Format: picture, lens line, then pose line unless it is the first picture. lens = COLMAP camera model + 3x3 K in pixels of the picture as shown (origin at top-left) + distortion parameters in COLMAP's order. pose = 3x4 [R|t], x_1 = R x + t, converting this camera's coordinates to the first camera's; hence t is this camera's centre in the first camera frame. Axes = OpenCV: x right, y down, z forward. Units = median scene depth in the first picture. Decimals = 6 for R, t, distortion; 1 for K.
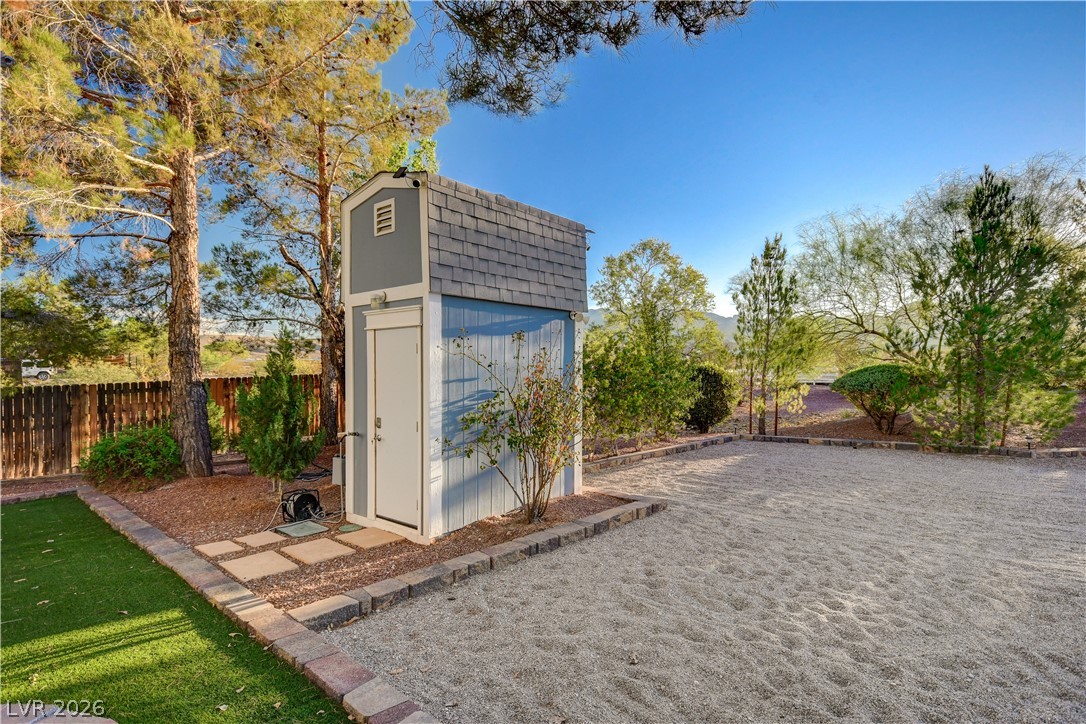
lens RADIAL K [[555.7, 0, 545.0], [0, 555.7, 368.6], [0, 0, 1]] dist [0.028316, 0.002635]
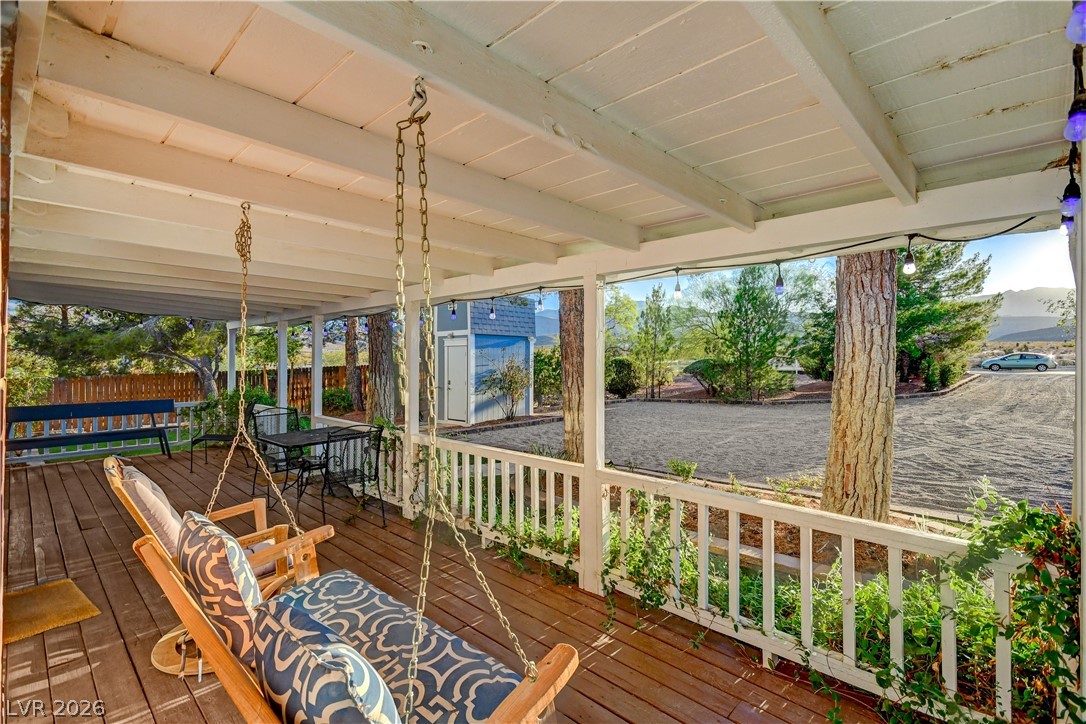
lens RADIAL K [[508.1, 0, 540.6], [0, 508.1, 358.3], [0, 0, 1]] dist [0.000356, -0.000341]
pose [[0.999751, 0.001198, -0.022261, 0.169960], [-0.001207, 0.999999, -0.000402, -0.012978], [0.022260, 0.000429, 0.999752, -1.307425]]
